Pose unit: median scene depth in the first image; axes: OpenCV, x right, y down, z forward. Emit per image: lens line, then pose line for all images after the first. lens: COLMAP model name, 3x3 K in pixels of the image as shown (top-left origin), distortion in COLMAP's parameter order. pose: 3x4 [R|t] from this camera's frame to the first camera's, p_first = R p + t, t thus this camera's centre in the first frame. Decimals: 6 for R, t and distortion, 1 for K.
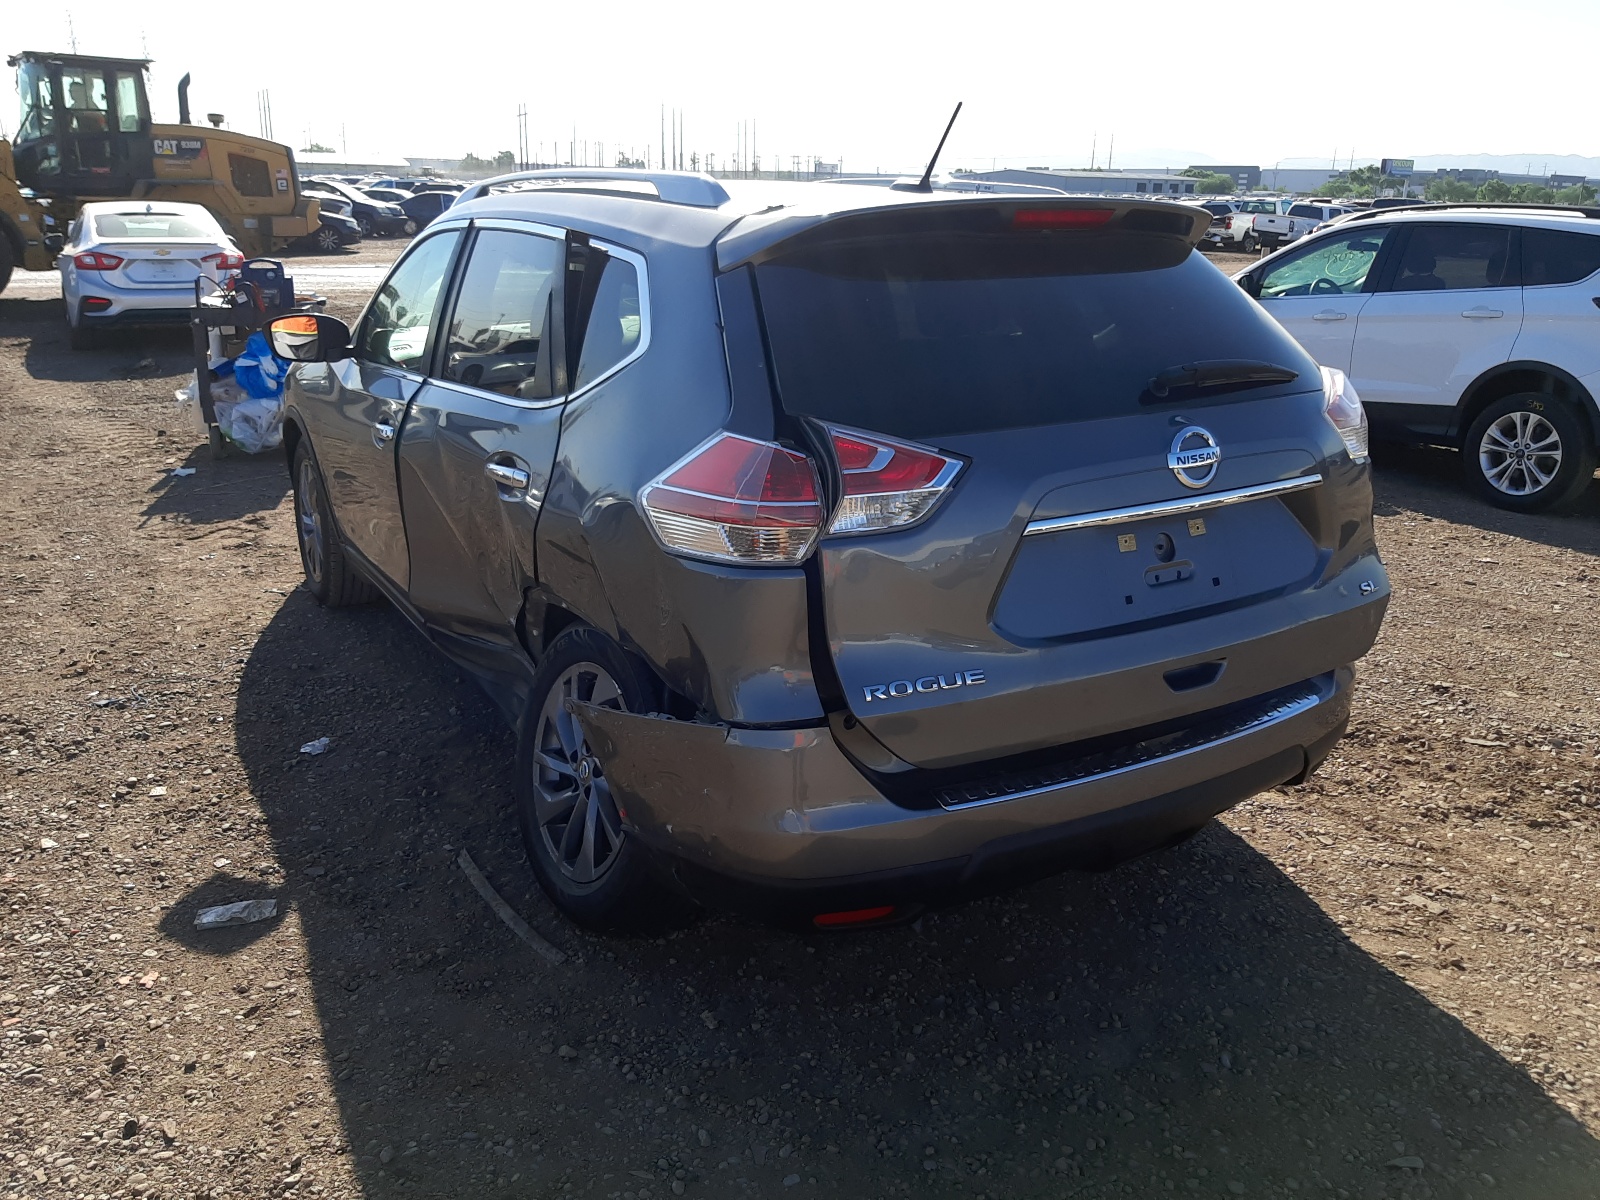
lens RADIAL K [[1302.1, 0, 800.0], [0, 1302.1, 600.0], [0, 0, 1]] dist [0.066462, -0.152226]
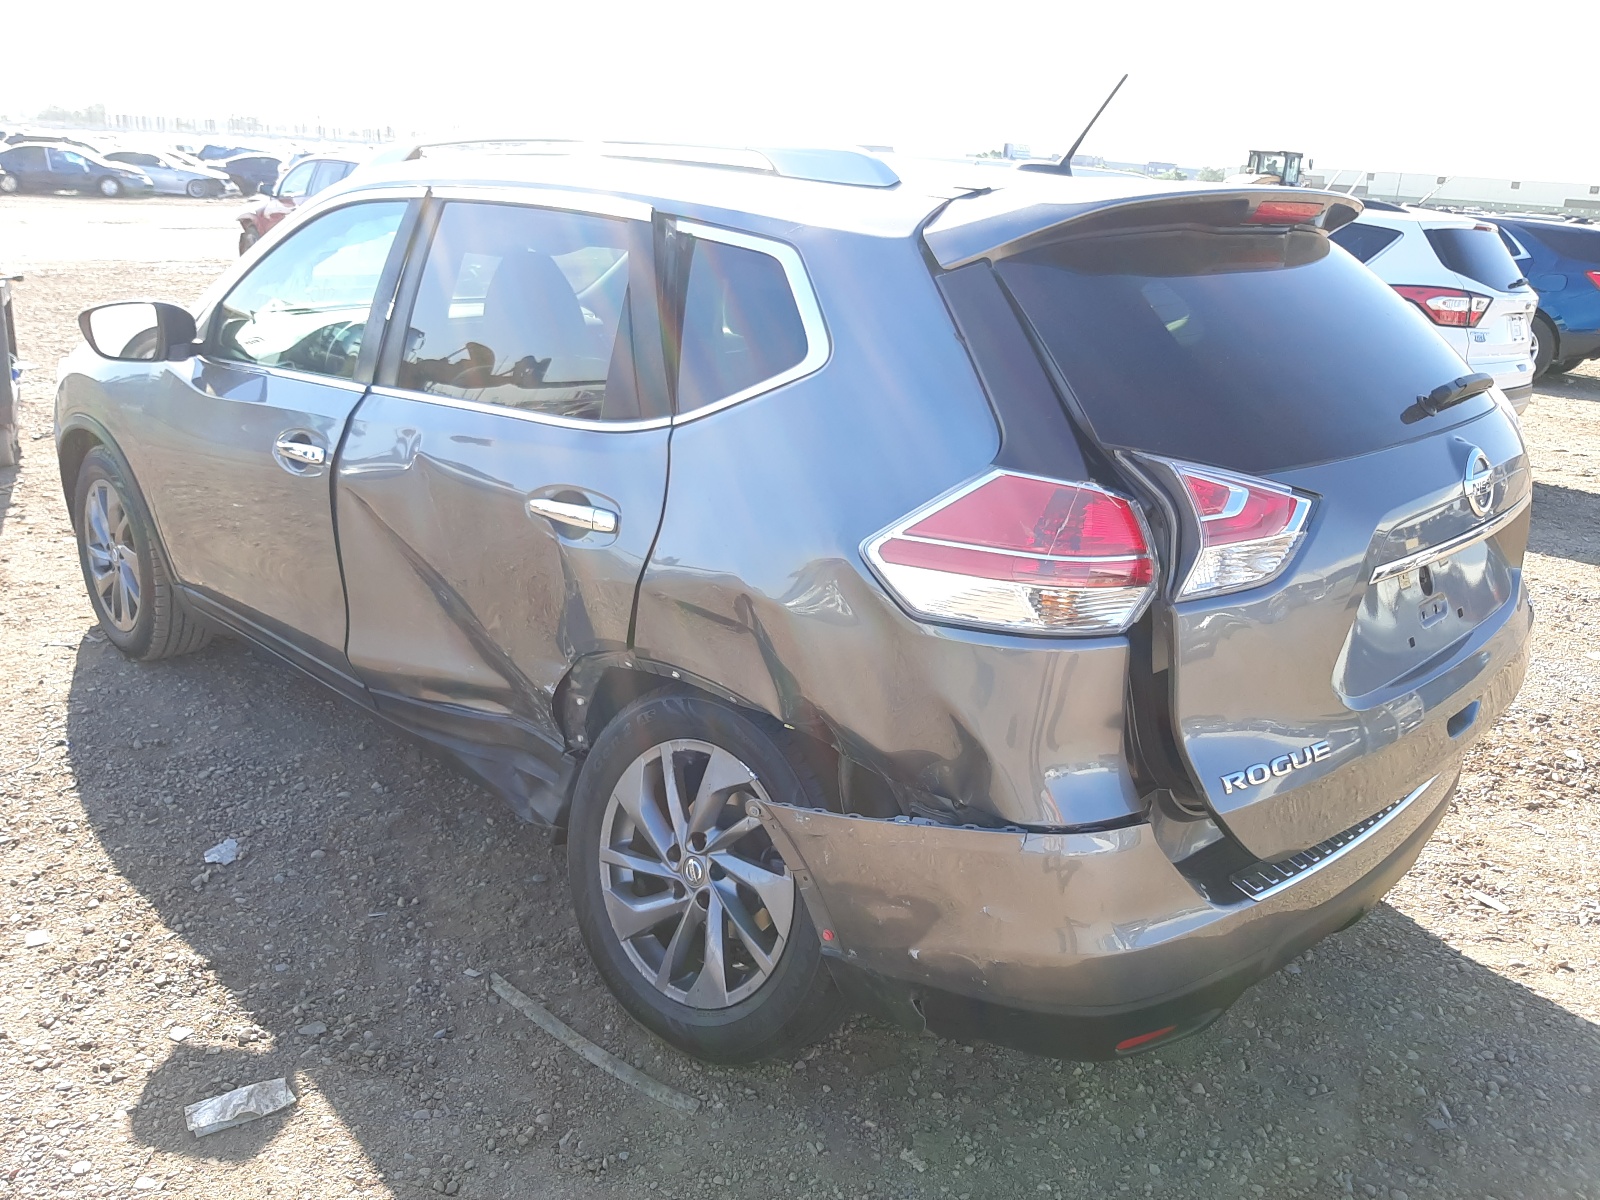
lens RADIAL K [[1302.1, 0, 800.0], [0, 1302.1, 600.0], [0, 0, 1]] dist [0.066462, -0.152226]
pose [[0.962429, -0.055919, 0.265712, -0.306161], [0.049920, 0.998324, 0.029283, -0.059815], [-0.266904, -0.014919, 0.963608, 0.190416]]
